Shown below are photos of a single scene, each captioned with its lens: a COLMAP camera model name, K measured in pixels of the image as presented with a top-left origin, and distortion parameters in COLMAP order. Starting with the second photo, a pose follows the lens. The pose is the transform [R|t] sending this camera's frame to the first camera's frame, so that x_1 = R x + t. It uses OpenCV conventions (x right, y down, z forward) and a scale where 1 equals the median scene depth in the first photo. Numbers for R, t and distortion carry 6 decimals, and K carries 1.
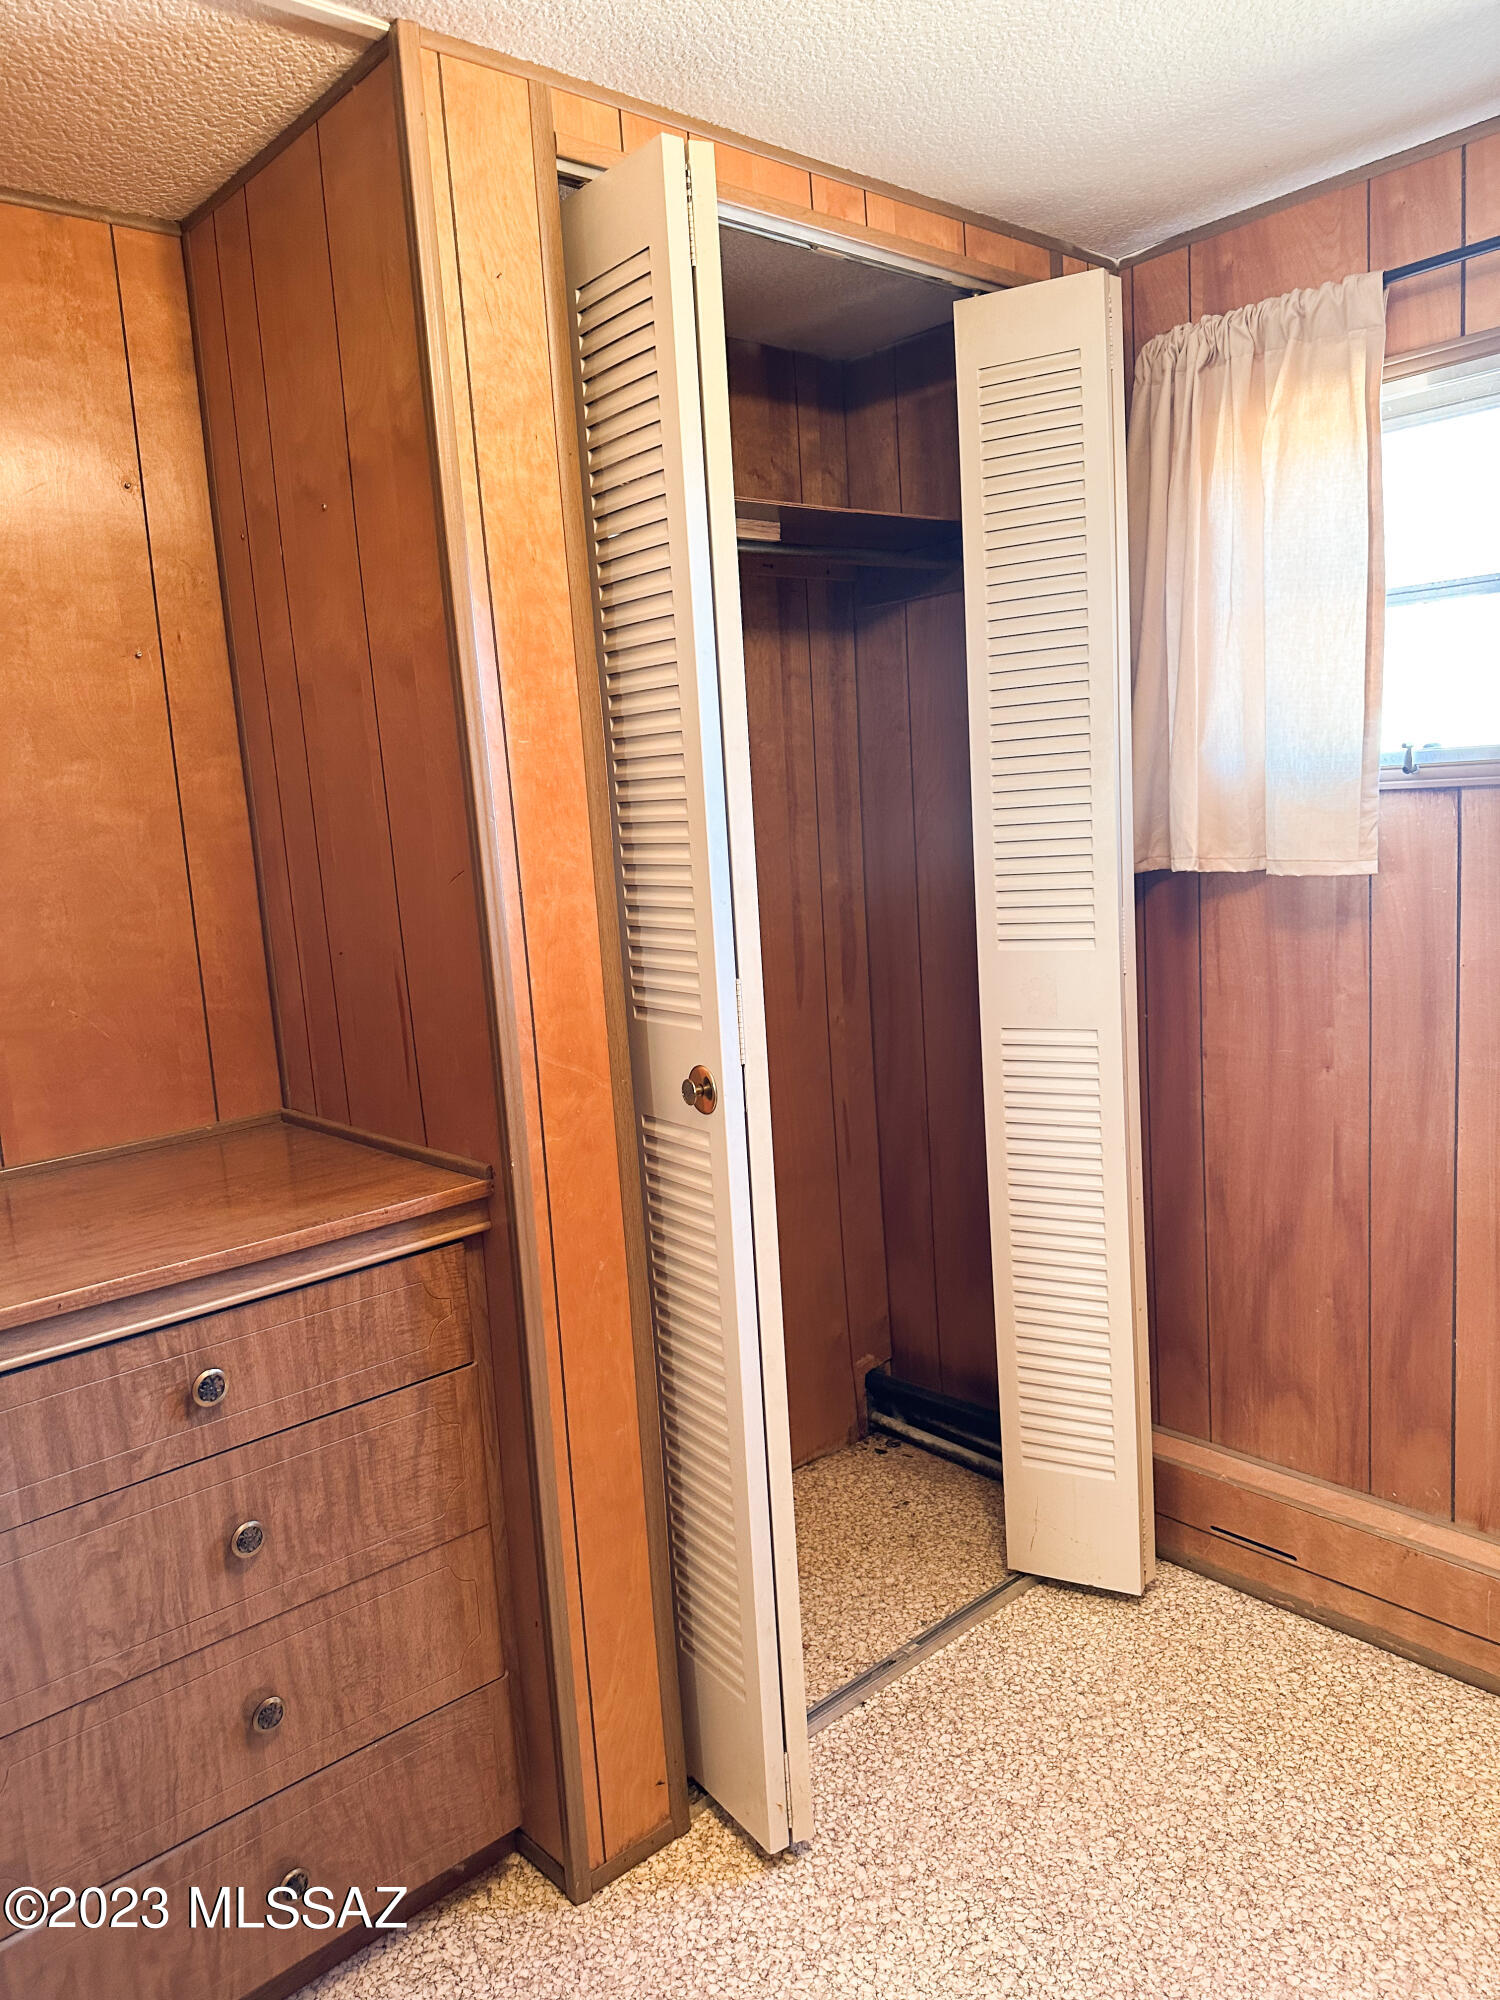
lens RADIAL K [[1422.3, 0, 750.0], [0, 1422.3, 1000.0], [0, 0, 1]] dist [0.005786, -0.013835]
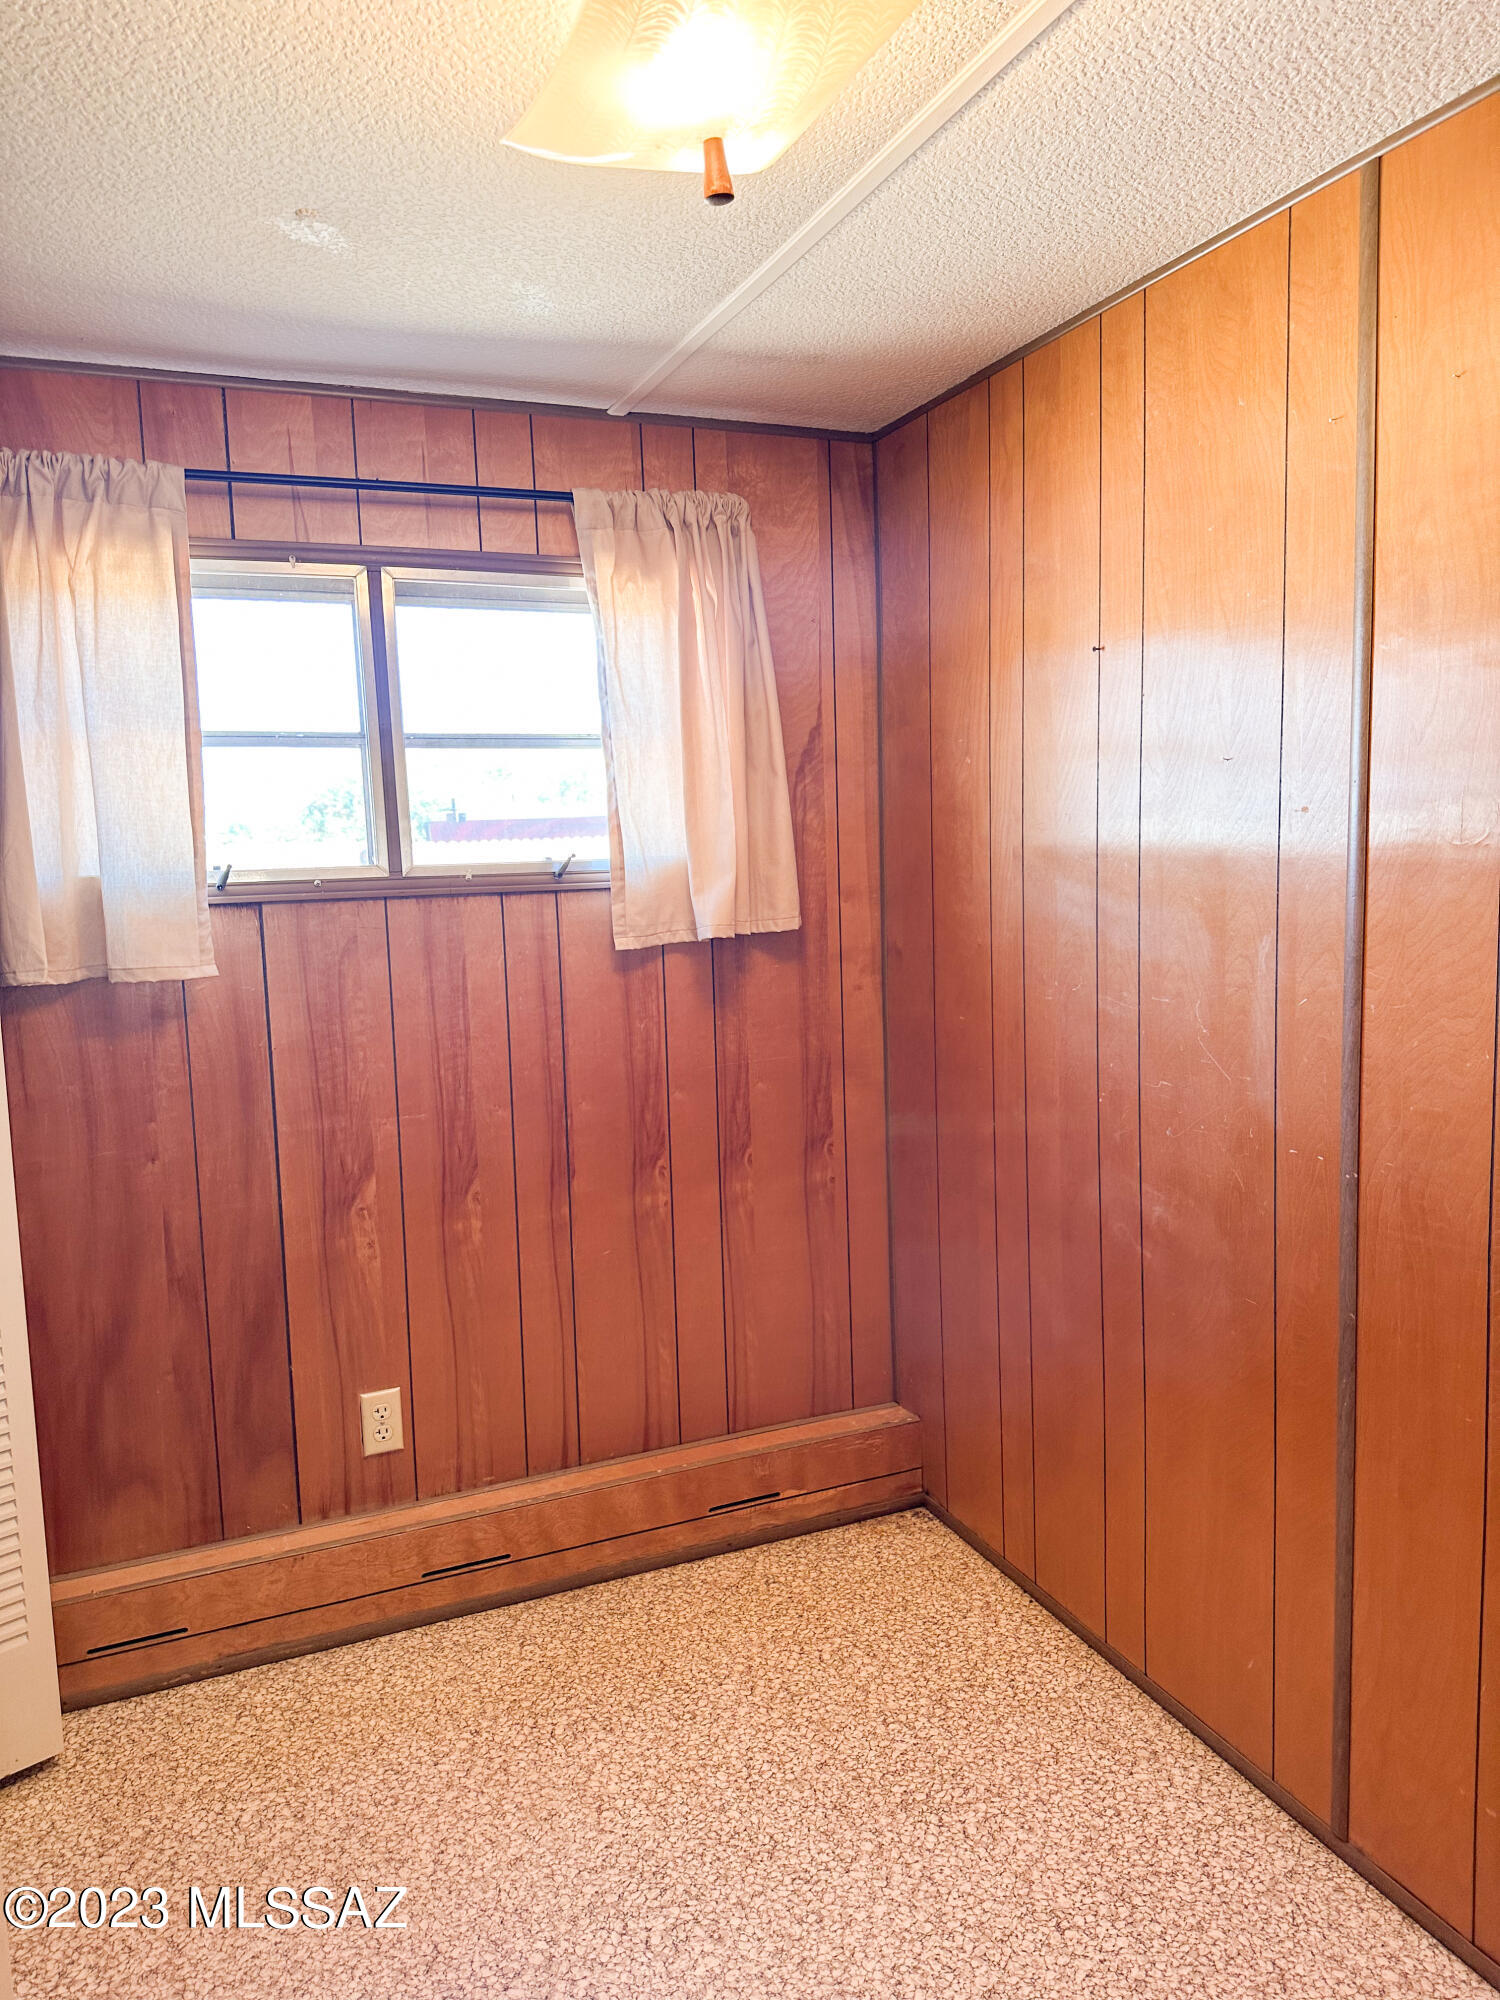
lens RADIAL K [[1422.3, 0, 750.0], [0, 1422.3, 1000.0], [0, 0, 1]] dist [0.005786, -0.013835]
pose [[0.317662, -0.048460, 0.946965, -0.515359], [0.152348, 0.988327, -0.000529, -0.003311], [-0.935885, 0.144436, 0.321337, 0.231619]]
